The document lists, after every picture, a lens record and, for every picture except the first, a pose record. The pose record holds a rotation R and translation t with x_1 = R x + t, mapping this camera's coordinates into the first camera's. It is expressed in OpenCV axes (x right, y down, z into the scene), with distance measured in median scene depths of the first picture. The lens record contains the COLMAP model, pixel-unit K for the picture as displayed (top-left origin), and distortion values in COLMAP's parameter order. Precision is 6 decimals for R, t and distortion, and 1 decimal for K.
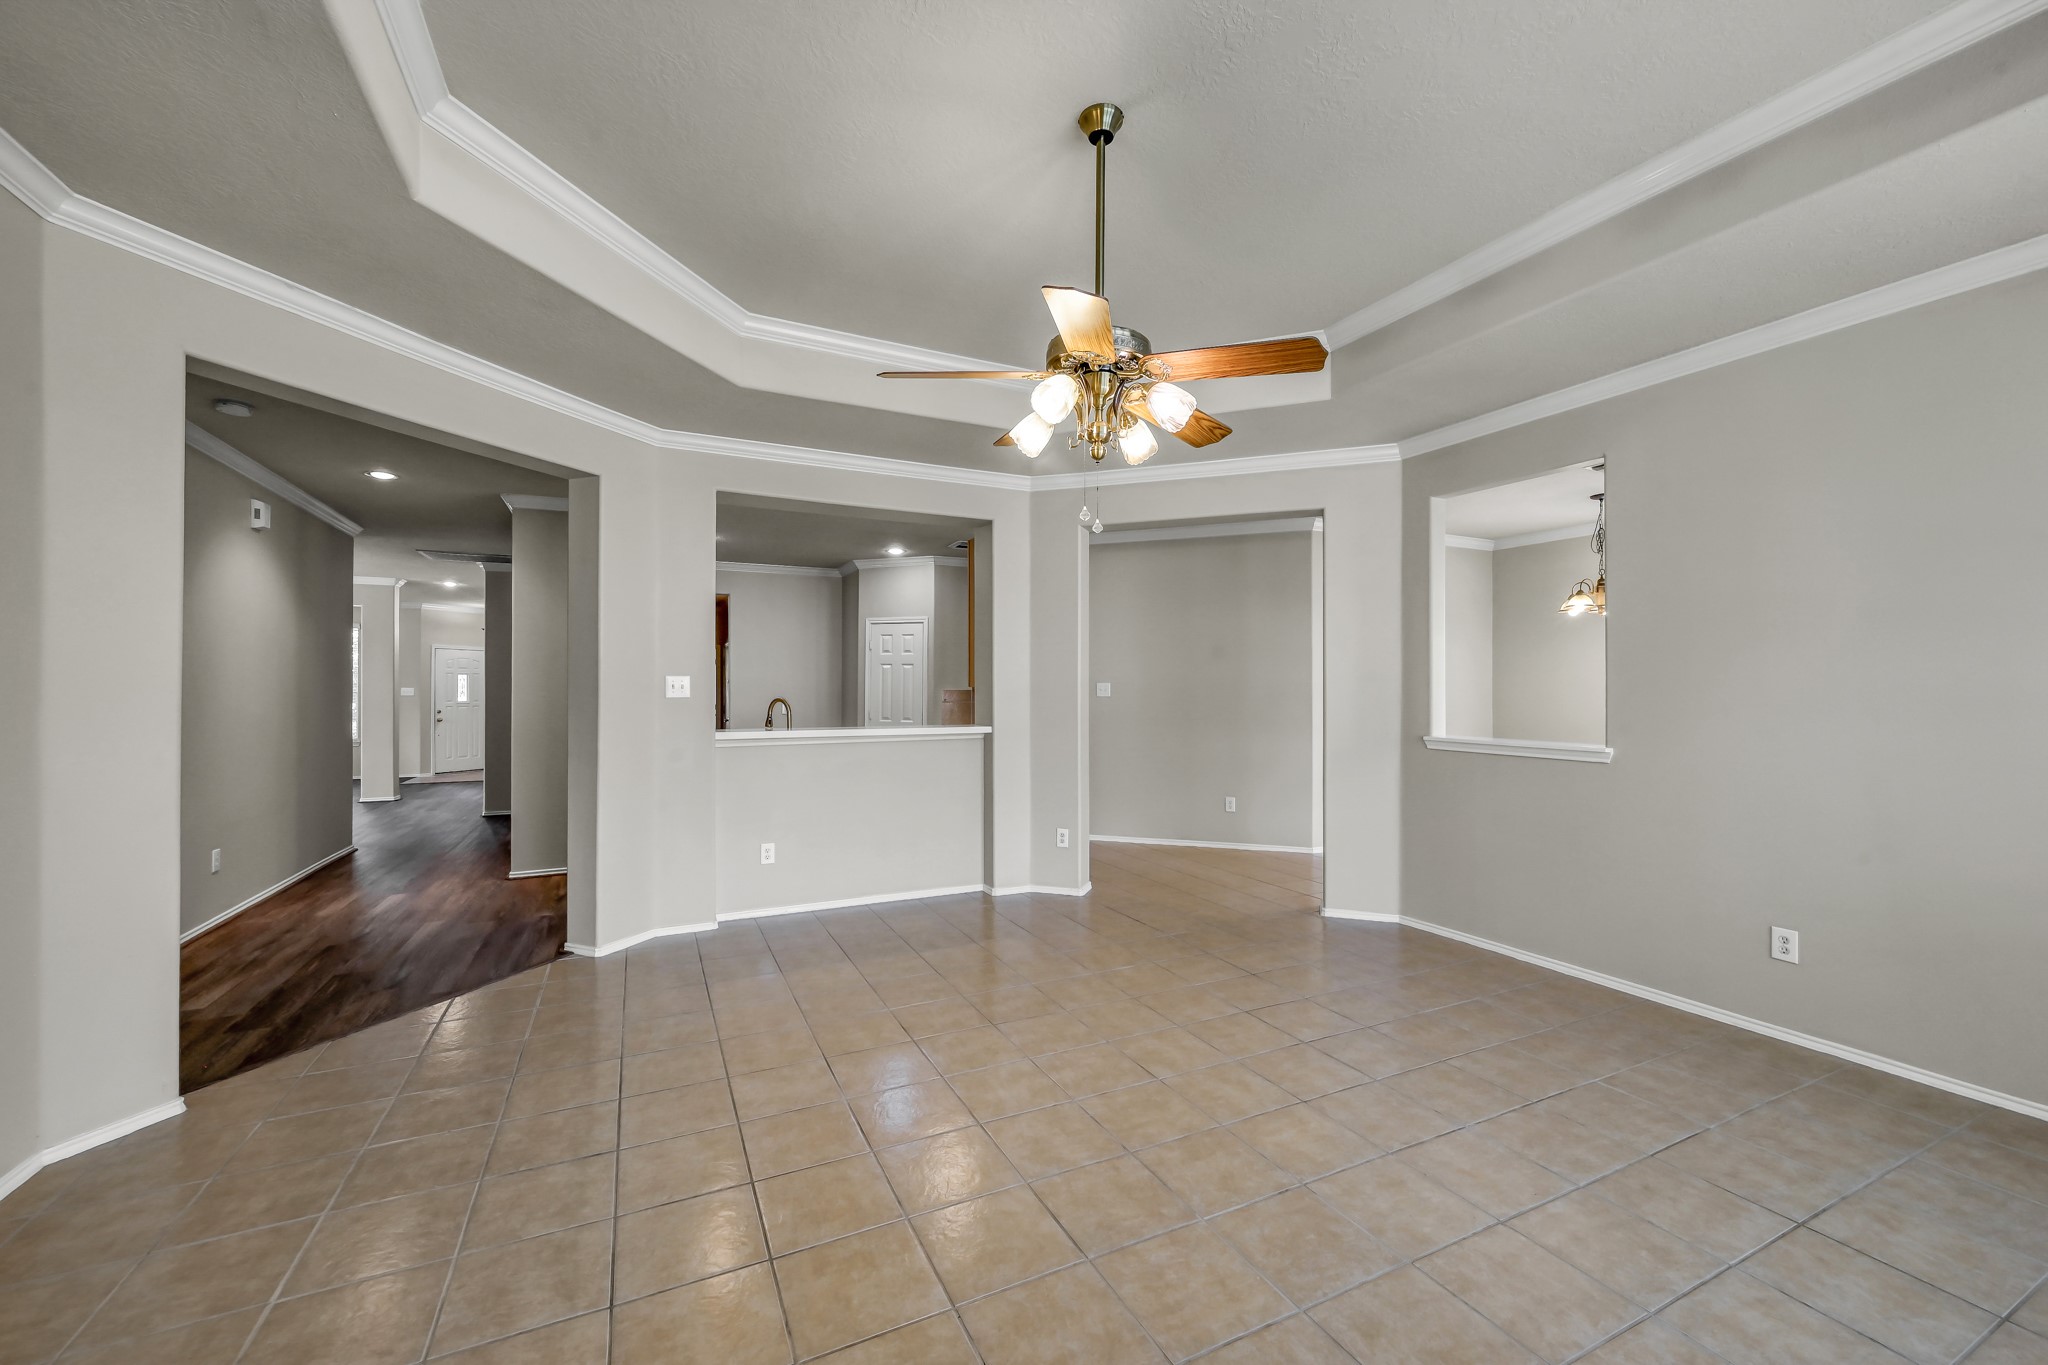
lens RADIAL K [[808.3, 0, 1028.5], [0, 808.3, 689.8], [0, 0, 1]] dist [-0.000979, 0.000884]
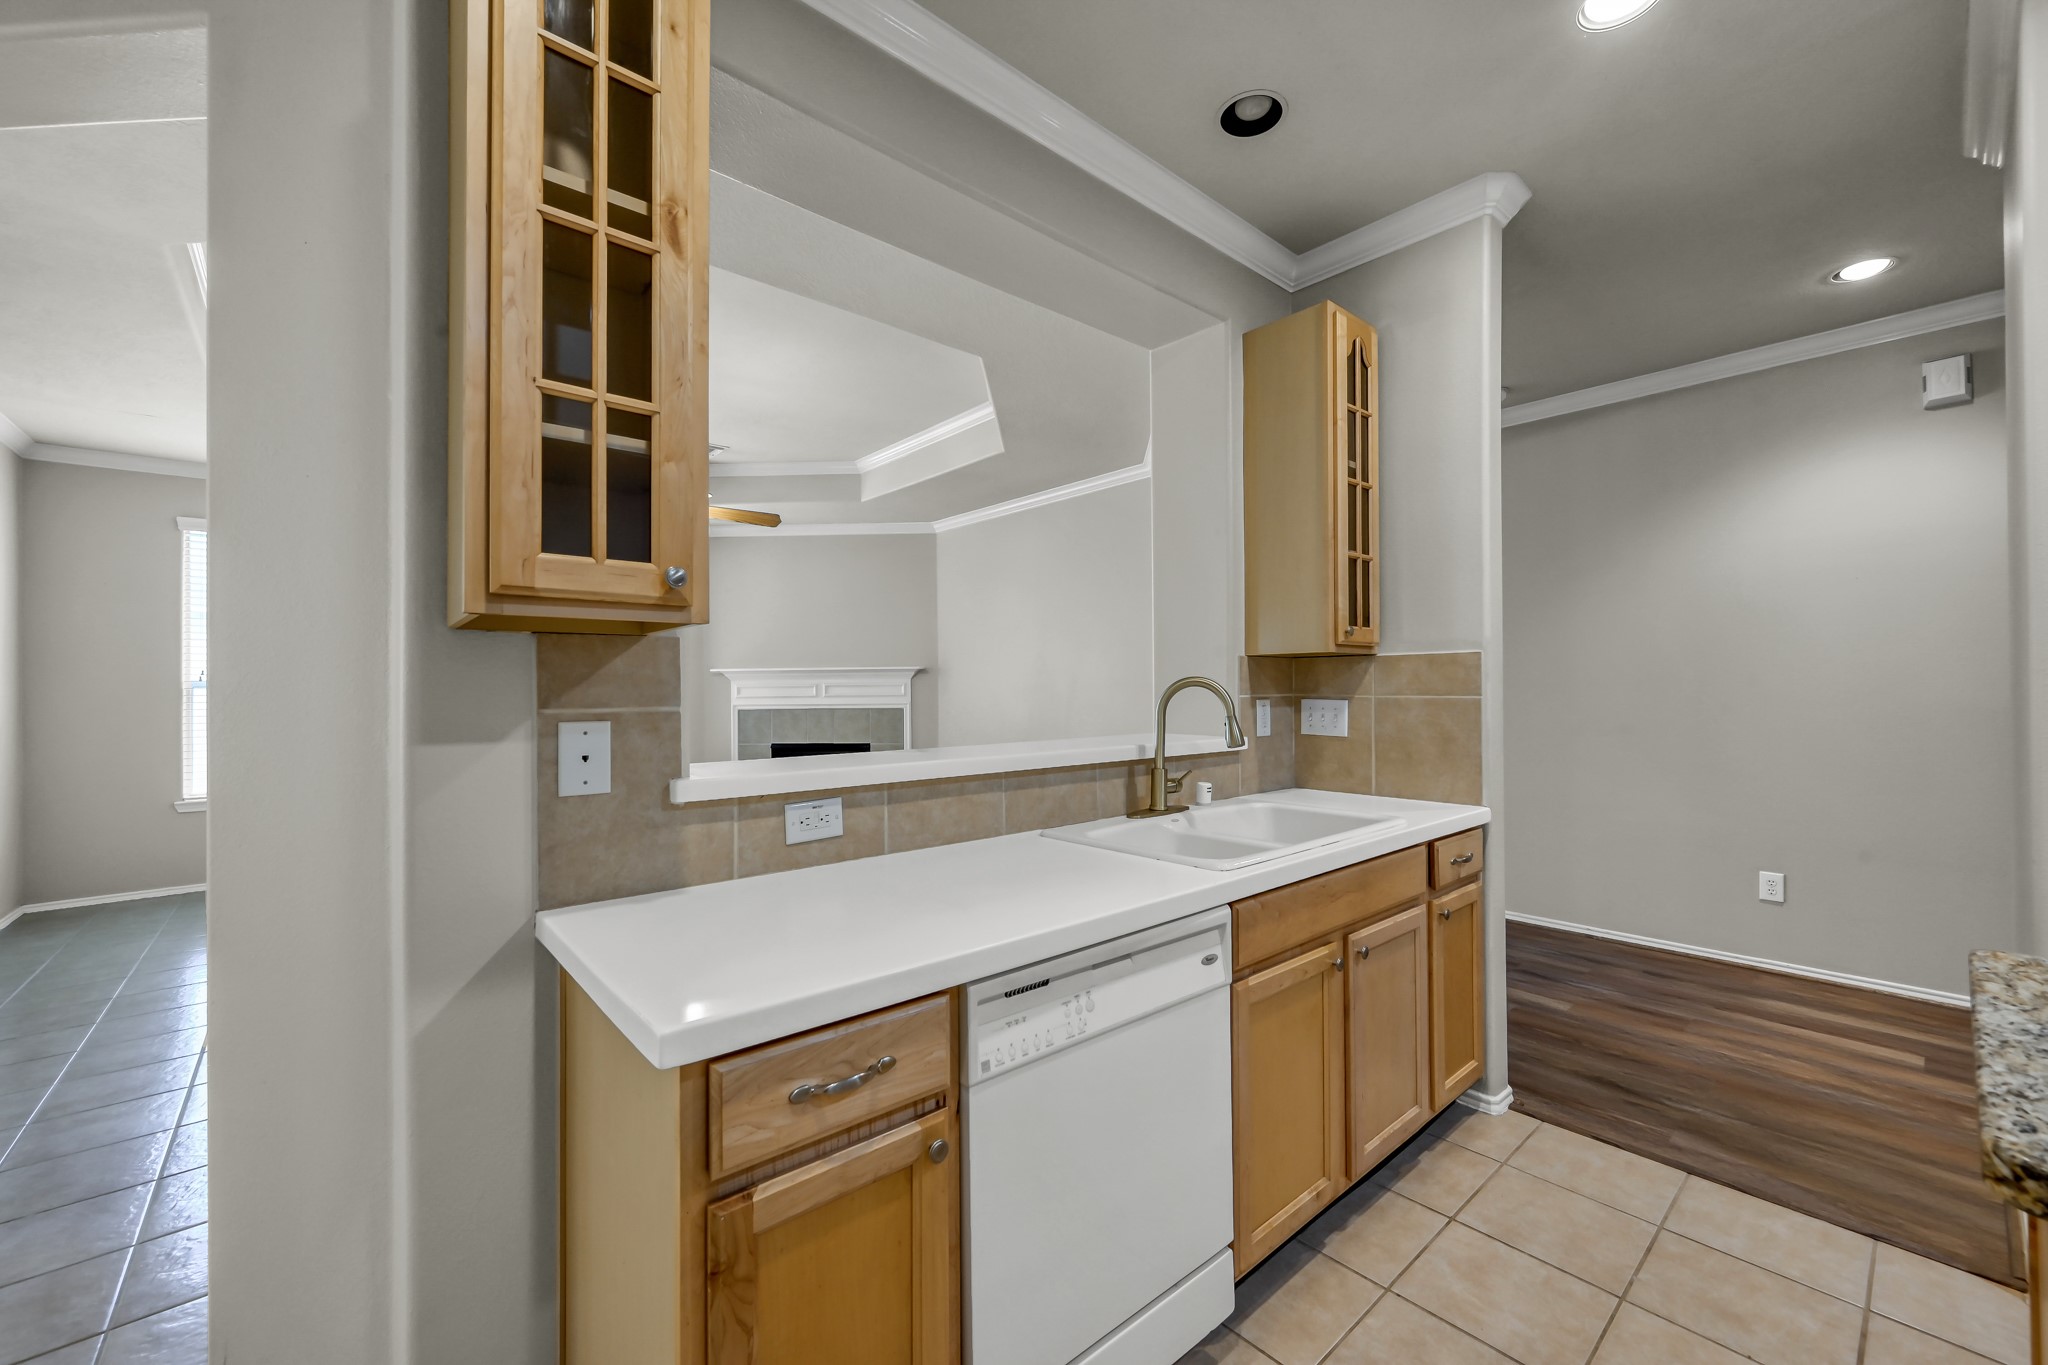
lens RADIAL K [[808.3, 0, 1034.0], [0, 808.3, 686.8], [0, 0, 1]] dist [-0.000979, 0.000884]
pose [[-0.963199, 0.006868, -0.268700, -0.111475], [0.008367, 0.999955, -0.004431, 0.016307], [0.268658, -0.006516, -0.963214, 1.410300]]
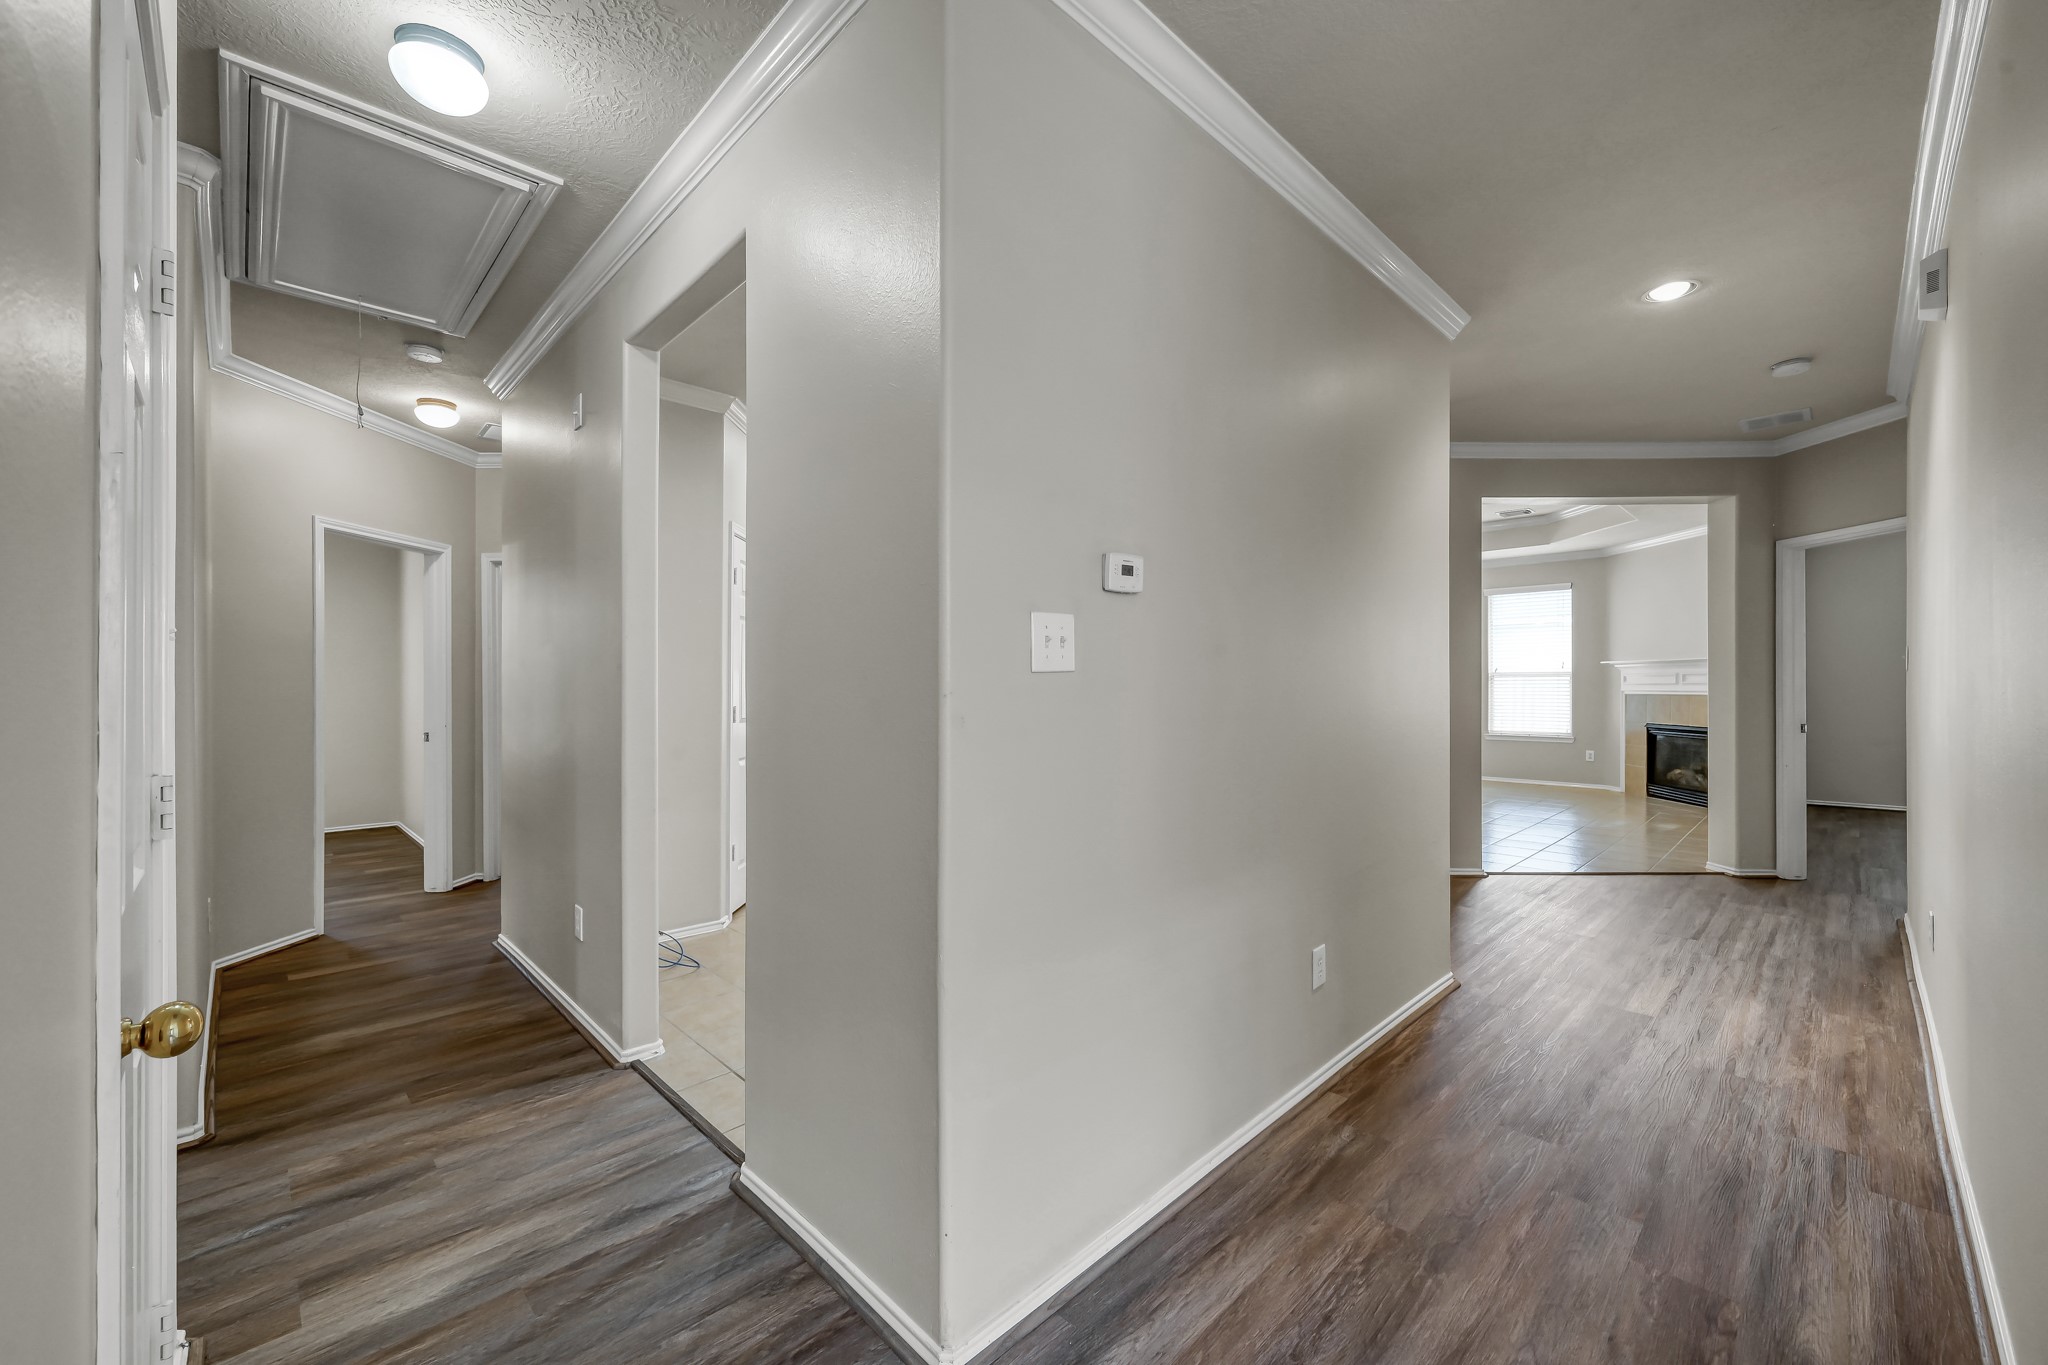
lens RADIAL K [[808.3, 0, 1027.3], [0, 808.3, 681.4], [0, 0, 1]] dist [-0.000979, 0.000884]
pose [[-0.318426, 0.004661, 0.947936, -1.238609], [0.003275, 0.999987, -0.003817, 0.020785], [-0.947942, 0.001889, -0.318437, 1.670560]]
